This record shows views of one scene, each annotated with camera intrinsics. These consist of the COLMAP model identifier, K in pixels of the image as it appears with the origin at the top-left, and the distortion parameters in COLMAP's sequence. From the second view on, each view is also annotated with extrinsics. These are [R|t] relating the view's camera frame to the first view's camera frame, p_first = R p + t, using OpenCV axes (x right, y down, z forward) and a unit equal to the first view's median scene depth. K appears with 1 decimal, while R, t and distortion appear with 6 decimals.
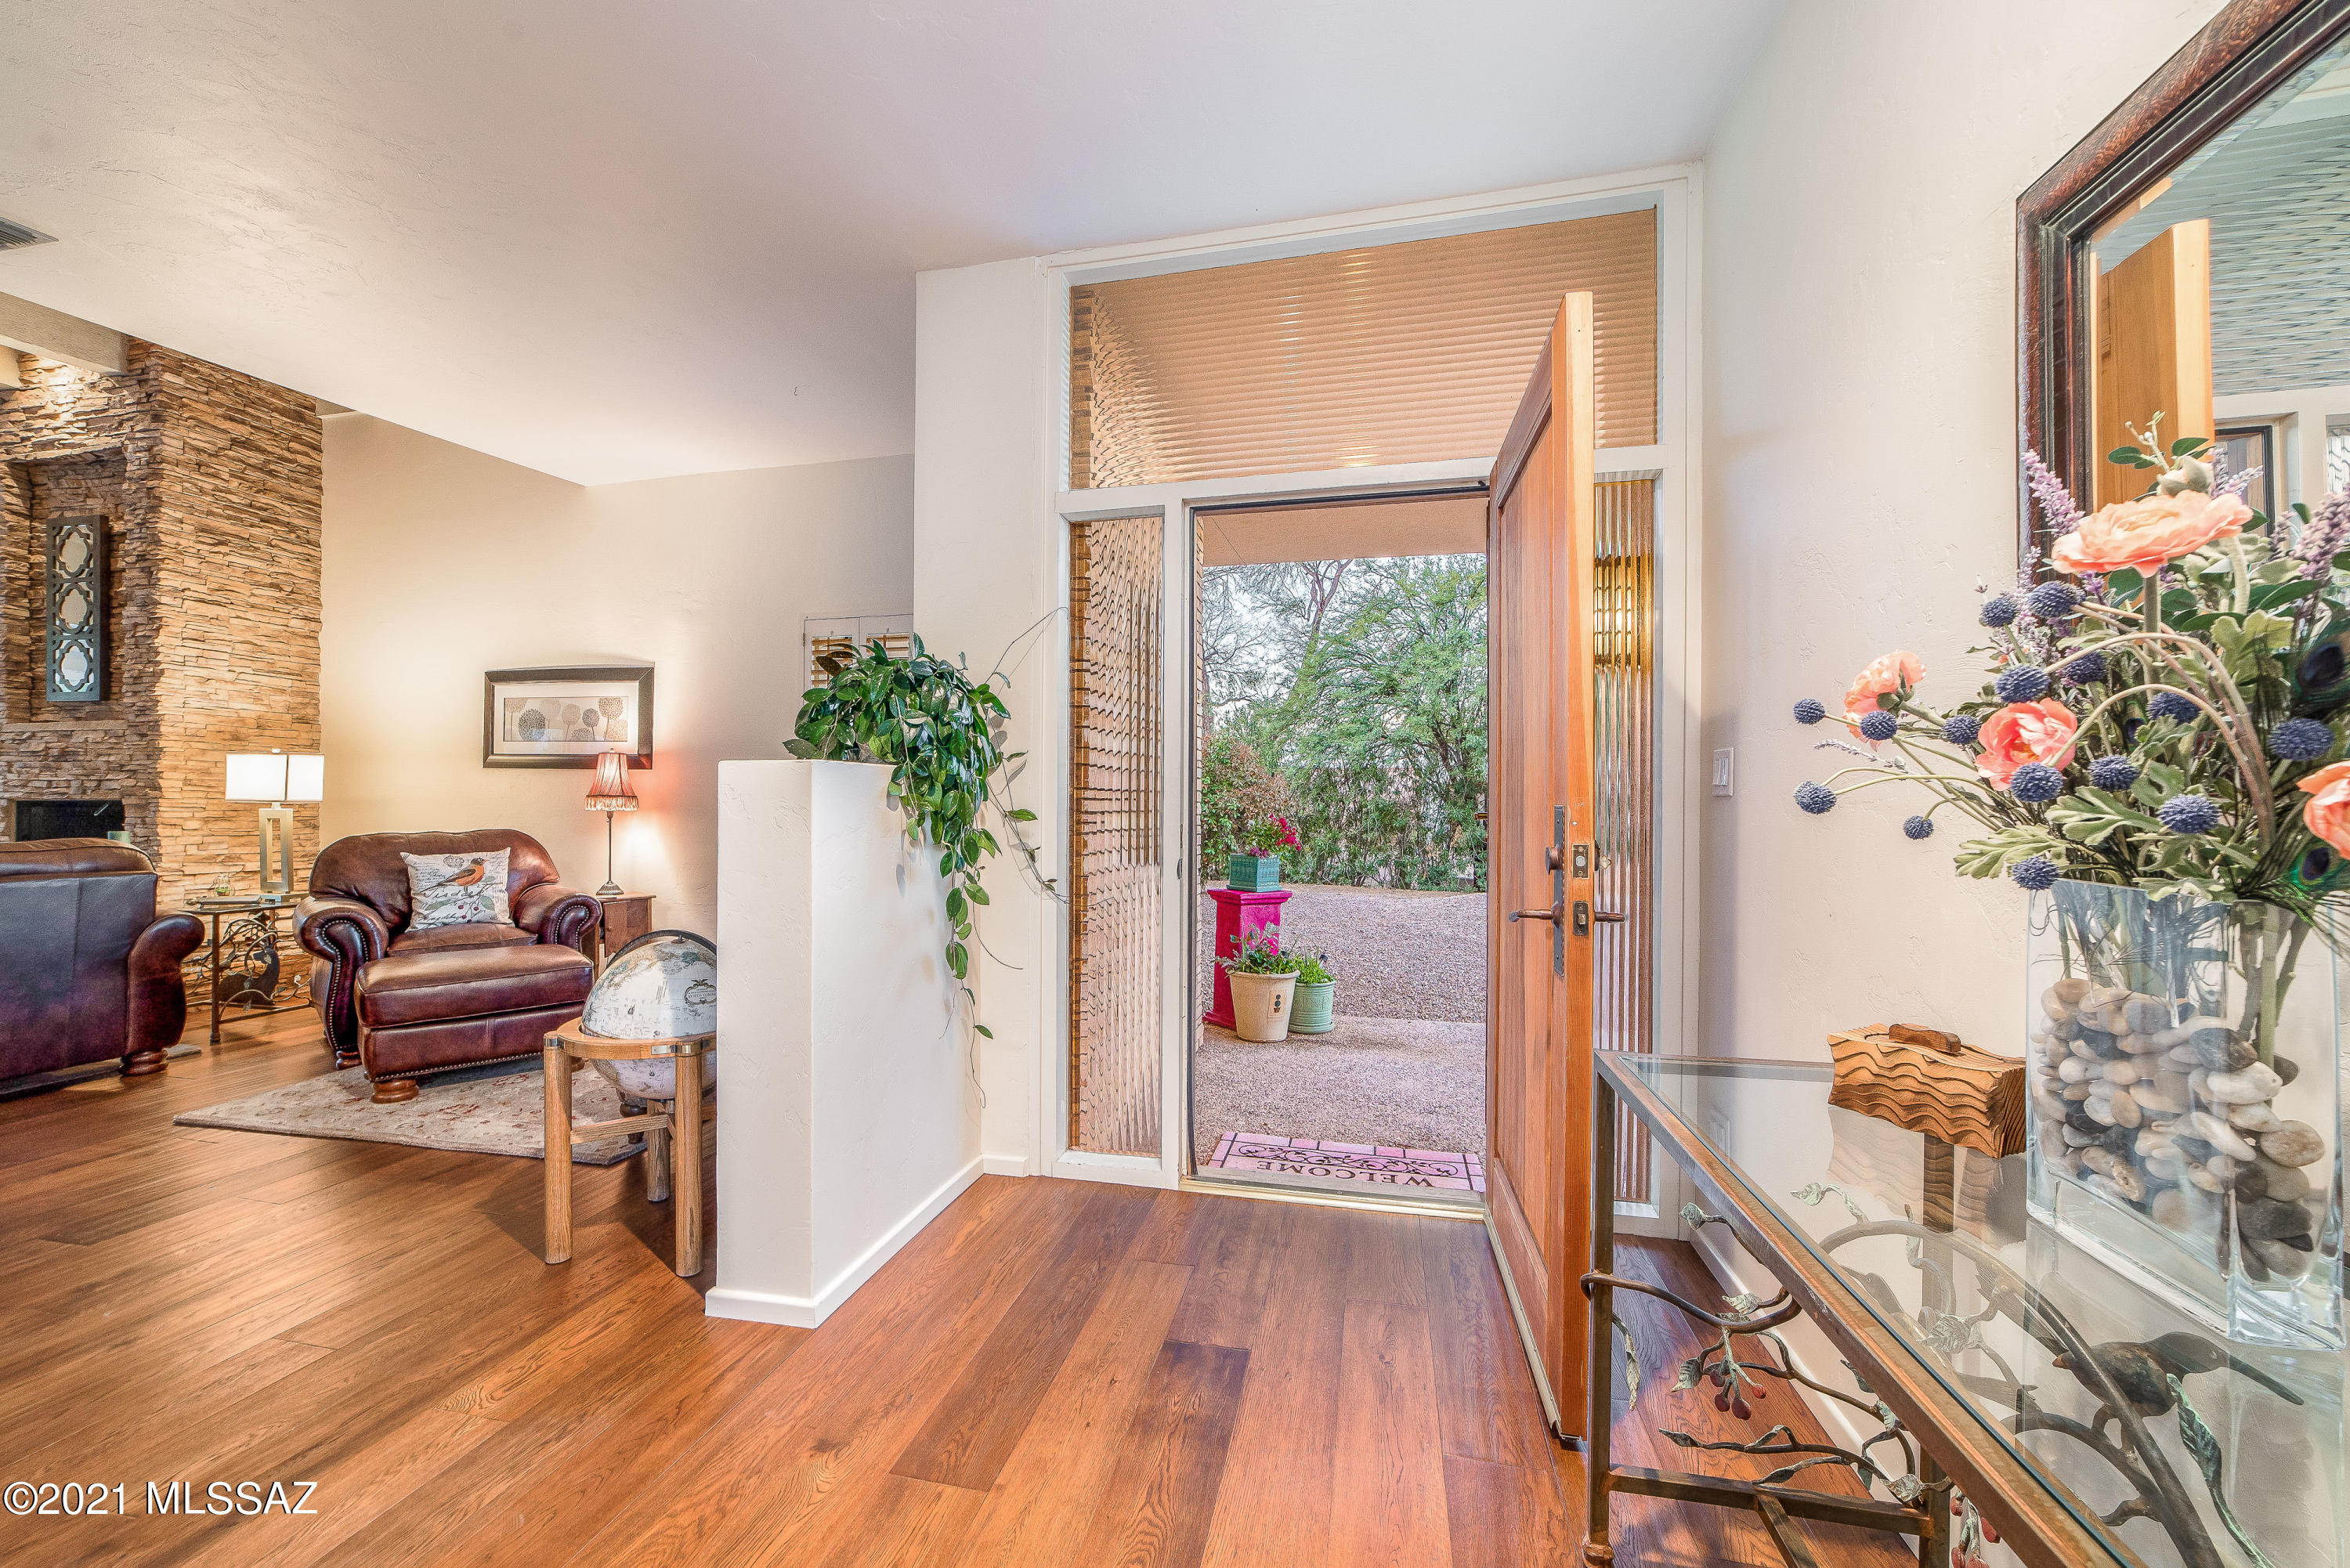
lens RADIAL K [[900.3, 0, 1165.1], [0, 900.3, 791.5], [0, 0, 1]] dist [-0.019688, 0.007727]
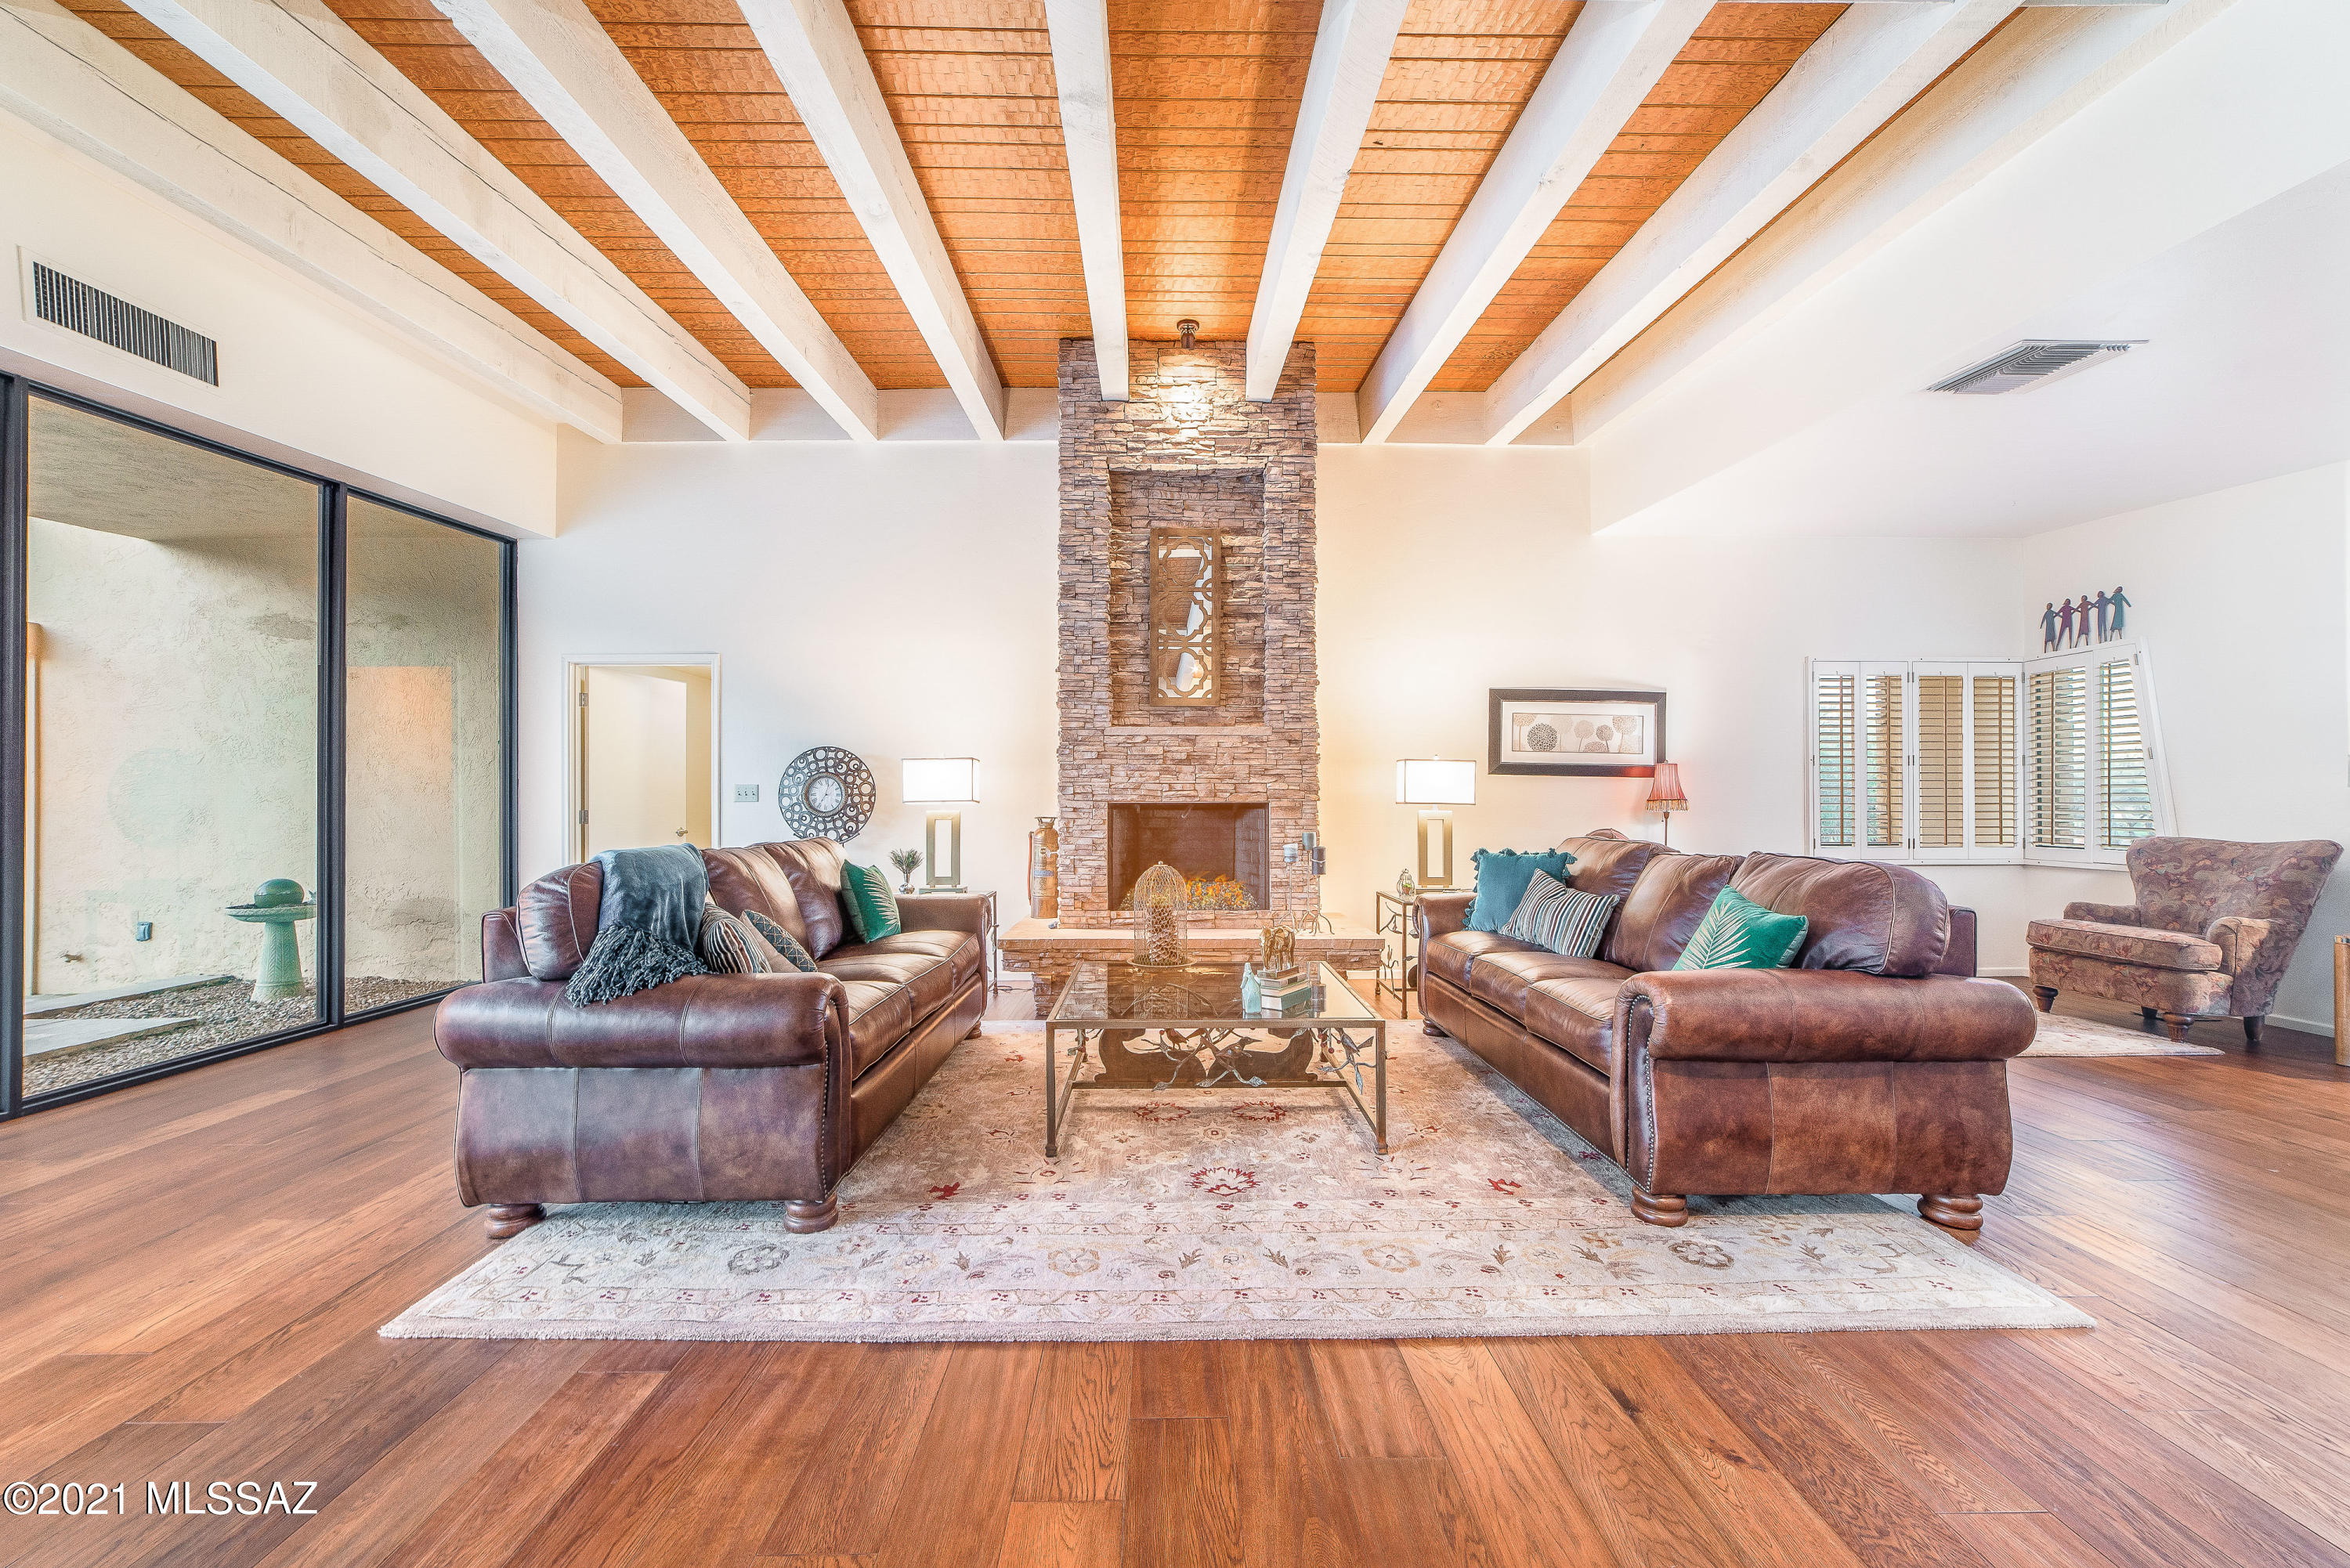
lens RADIAL K [[908.8, 0, 1170.4], [0, 908.8, 791.9], [0, 0, 1]] dist [-0.020399, 0.007055]
pose [[0.971846, 0.003990, 0.235583, -1.499302], [-0.001229, 0.999929, -0.011869, 0.009703], [-0.235614, 0.011245, 0.971782, -0.017048]]
